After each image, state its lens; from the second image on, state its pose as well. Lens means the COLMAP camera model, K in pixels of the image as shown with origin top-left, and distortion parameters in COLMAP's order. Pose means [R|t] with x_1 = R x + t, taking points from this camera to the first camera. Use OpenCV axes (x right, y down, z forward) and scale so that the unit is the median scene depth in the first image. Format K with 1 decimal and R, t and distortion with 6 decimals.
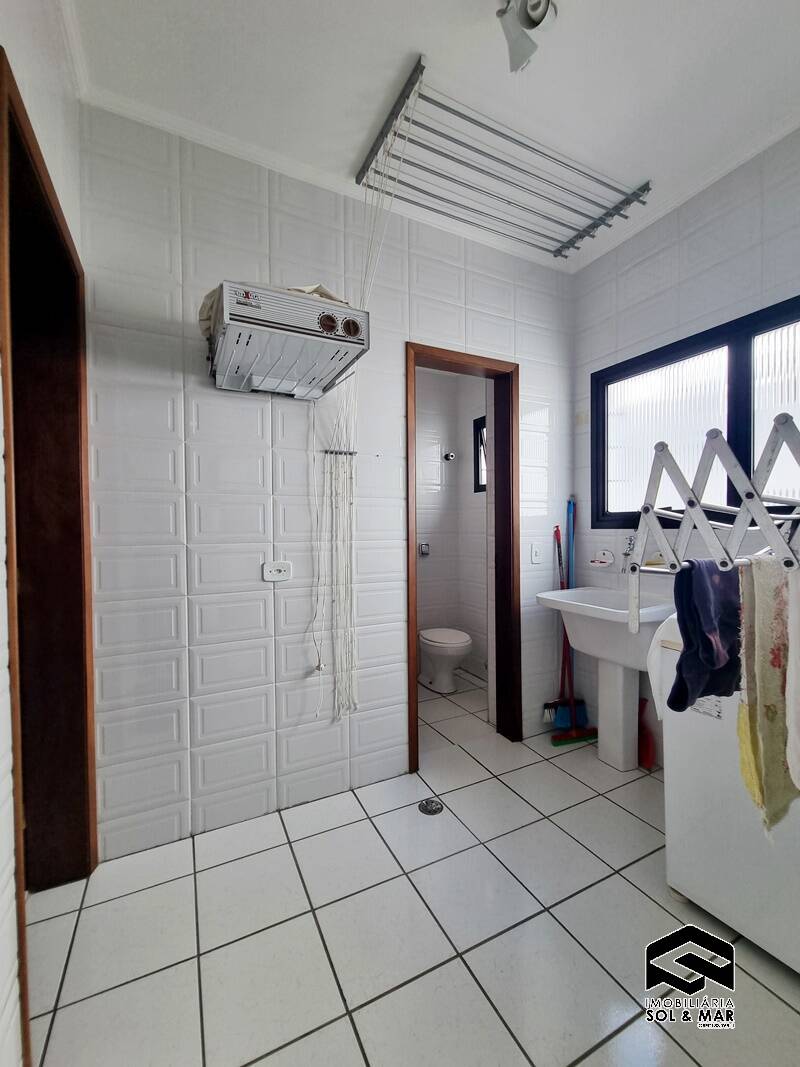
lens RADIAL K [[436.0, 0, 397.3], [0, 436.0, 530.3], [0, 0, 1]] dist [0.000404, 0.000086]
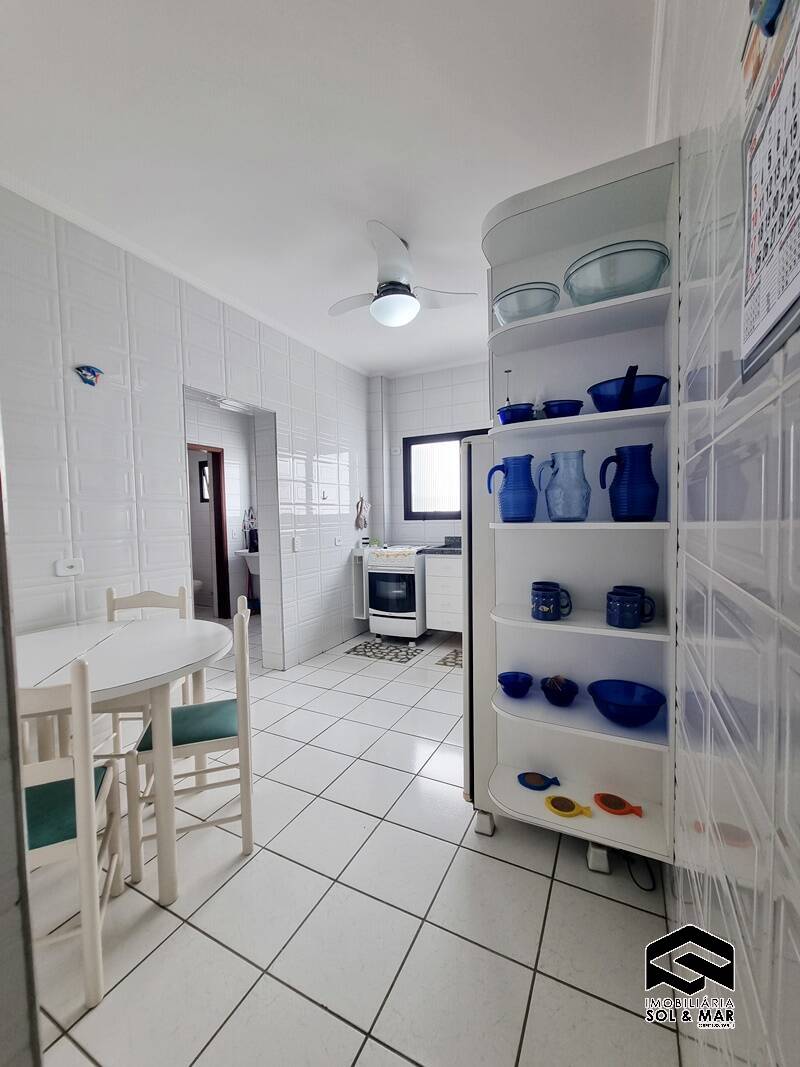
lens RADIAL K [[436.0, 0, 396.1], [0, 436.0, 538.8], [0, 0, 1]] dist [0.000404, 0.000086]
pose [[0.809907, -0.030840, 0.585747, -0.296984], [0.017700, 0.999447, 0.028149, 0.031154], [-0.586291, -0.012431, 0.810005, -1.203028]]
